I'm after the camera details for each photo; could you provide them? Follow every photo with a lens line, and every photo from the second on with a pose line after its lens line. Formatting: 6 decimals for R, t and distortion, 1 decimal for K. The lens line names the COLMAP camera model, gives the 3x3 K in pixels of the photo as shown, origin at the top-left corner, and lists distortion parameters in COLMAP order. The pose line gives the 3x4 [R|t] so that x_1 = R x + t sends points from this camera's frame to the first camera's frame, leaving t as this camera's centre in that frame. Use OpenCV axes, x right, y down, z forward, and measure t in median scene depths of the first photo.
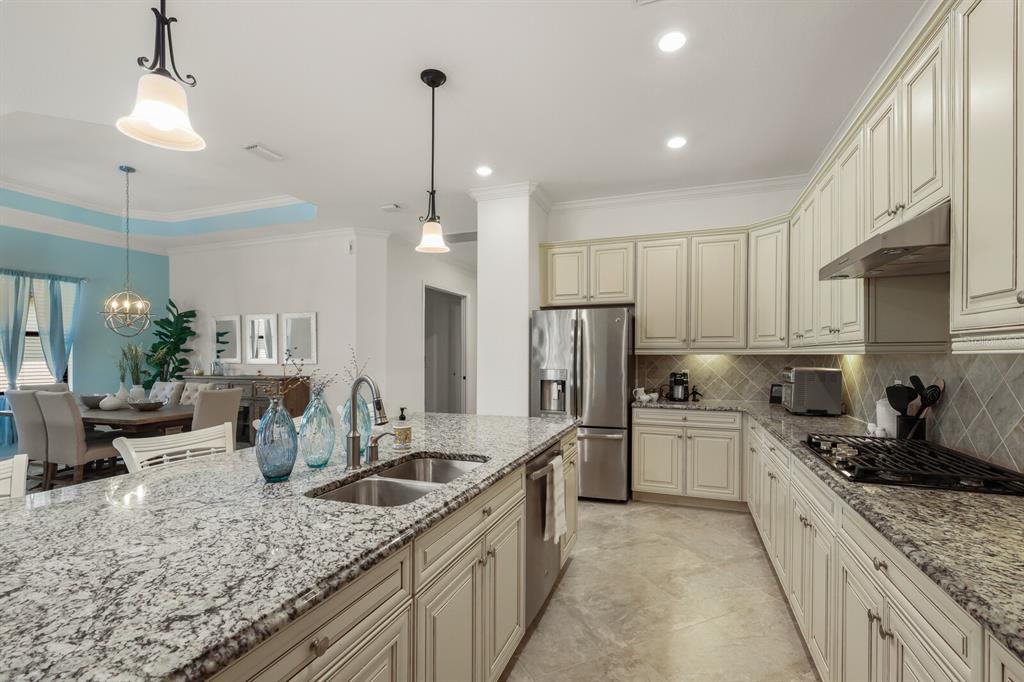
lens RADIAL K [[455.6, 0, 515.6], [0, 455.6, 362.0], [0, 0, 1]] dist [0.000900, 0.000428]
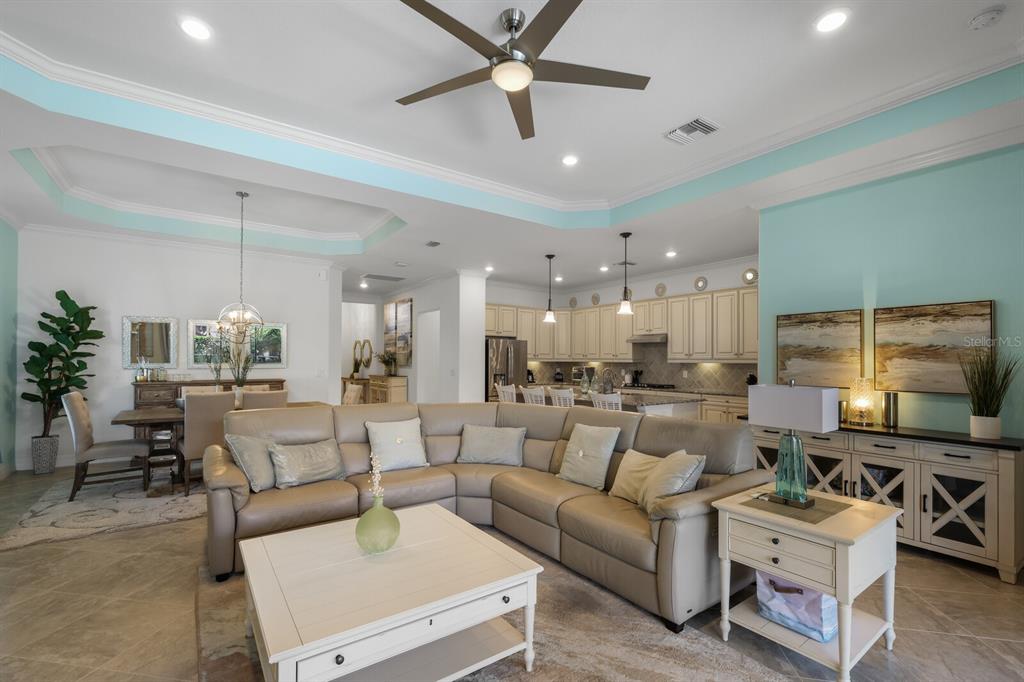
lens RADIAL K [[455.6, 0, 504.2], [0, 455.6, 354.8], [0, 0, 1]] dist [0.000900, 0.000428]
pose [[0.591124, 0.014781, 0.806446, -1.529944], [0.005777, 0.999729, -0.022558, 0.000070], [-0.806560, 0.017993, 0.590878, -0.207783]]
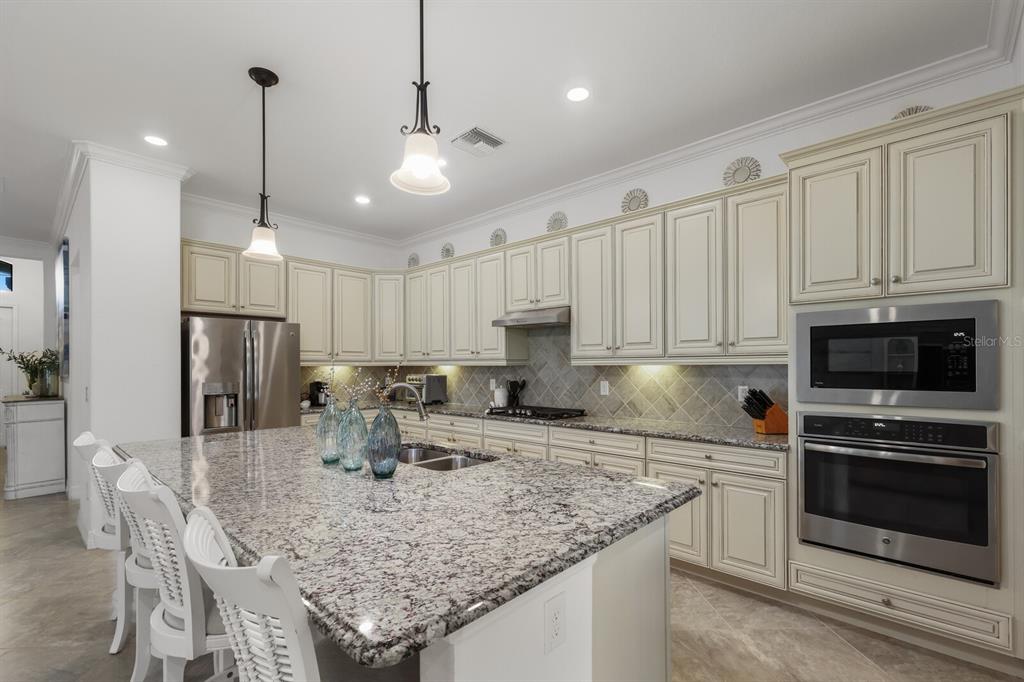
lens RADIAL K [[455.6, 0, 515.4], [0, 455.6, 371.0], [0, 0, 1]] dist [0.000900, 0.000428]
pose [[0.394905, -0.013646, 0.918621, -0.532896], [0.018203, 0.999810, 0.007026, -0.002861], [-0.918542, 0.013947, 0.395078, 0.091336]]
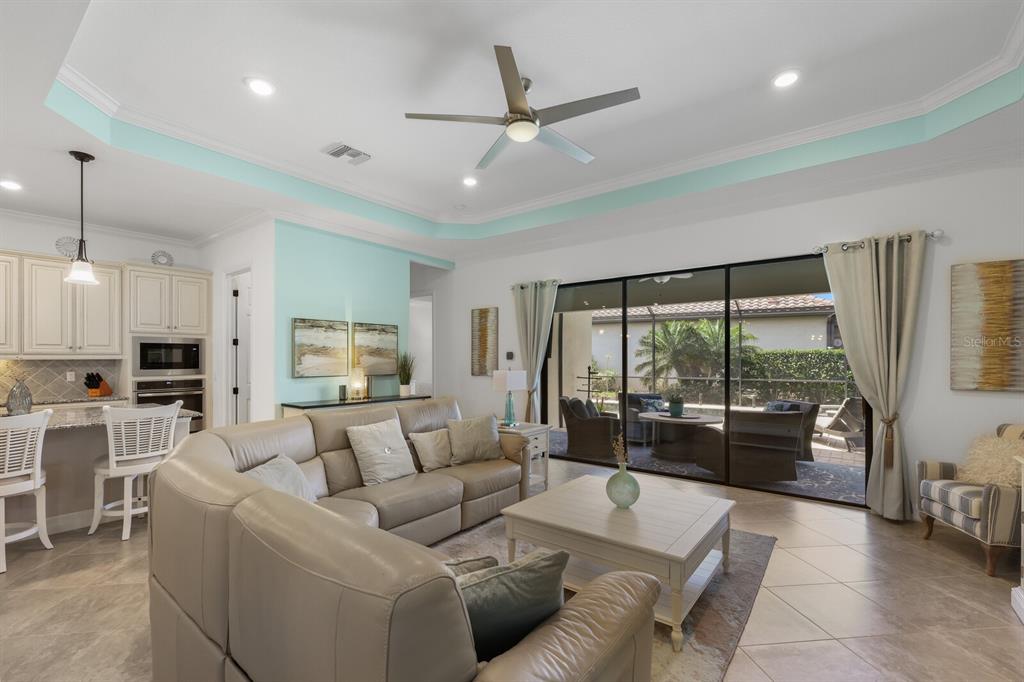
lens RADIAL K [[455.6, 0, 515.5], [0, 455.6, 357.1], [0, 0, 1]] dist [0.000900, 0.000428]
pose [[-0.949394, 0.000297, 0.314089, -1.267637], [0.004511, 0.999909, 0.012690, -0.018013], [-0.314057, 0.013465, -0.949309, 0.852700]]
